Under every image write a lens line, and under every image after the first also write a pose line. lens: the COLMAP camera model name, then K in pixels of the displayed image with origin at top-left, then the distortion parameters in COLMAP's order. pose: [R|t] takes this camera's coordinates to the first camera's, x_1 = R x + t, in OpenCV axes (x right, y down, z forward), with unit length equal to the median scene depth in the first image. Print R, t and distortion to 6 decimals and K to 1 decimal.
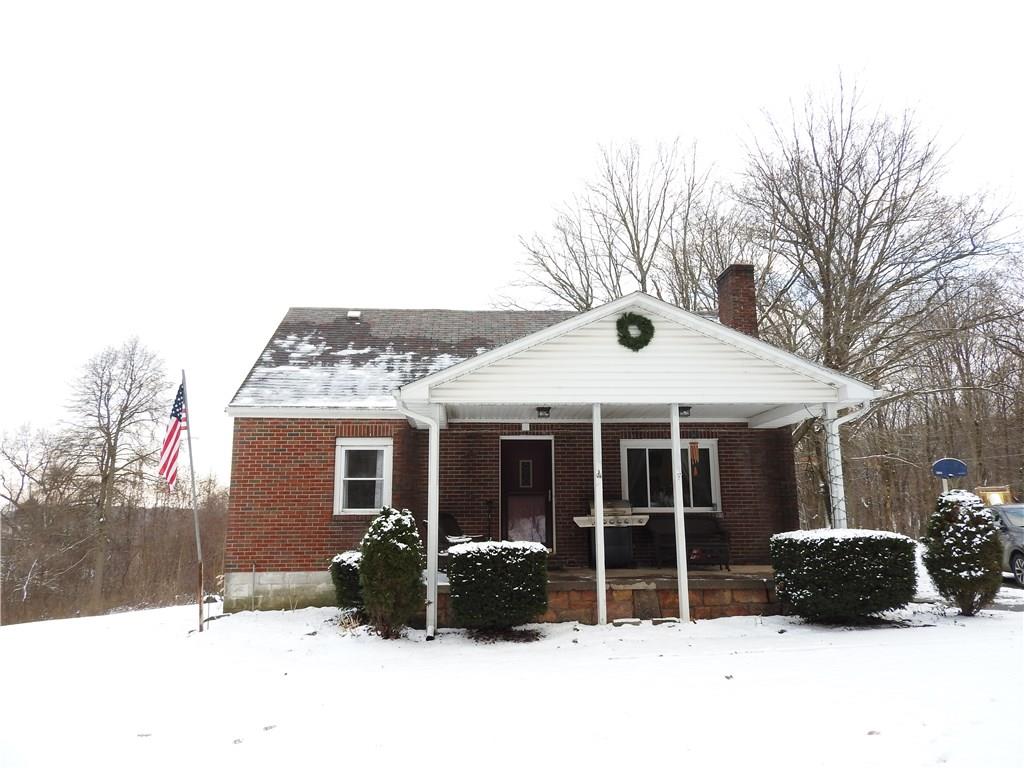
lens RADIAL K [[738.2, 0, 510.4], [0, 738.2, 381.8], [0, 0, 1]] dist [0.014688, -0.005625]
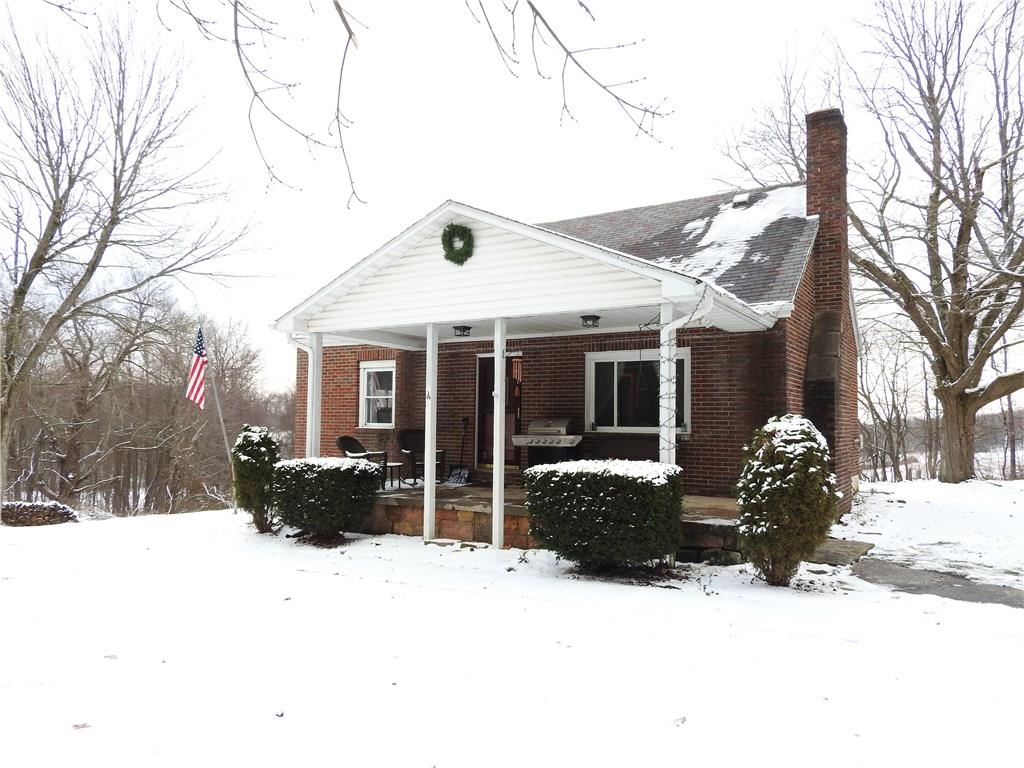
lens RADIAL K [[738.2, 0, 511.0], [0, 738.2, 387.3], [0, 0, 1]] dist [0.014688, -0.005625]
pose [[0.805333, -0.011590, -0.592709, 0.768037], [0.092980, 0.989904, 0.106977, 0.017760], [0.585485, -0.141262, 0.798281, 0.265543]]
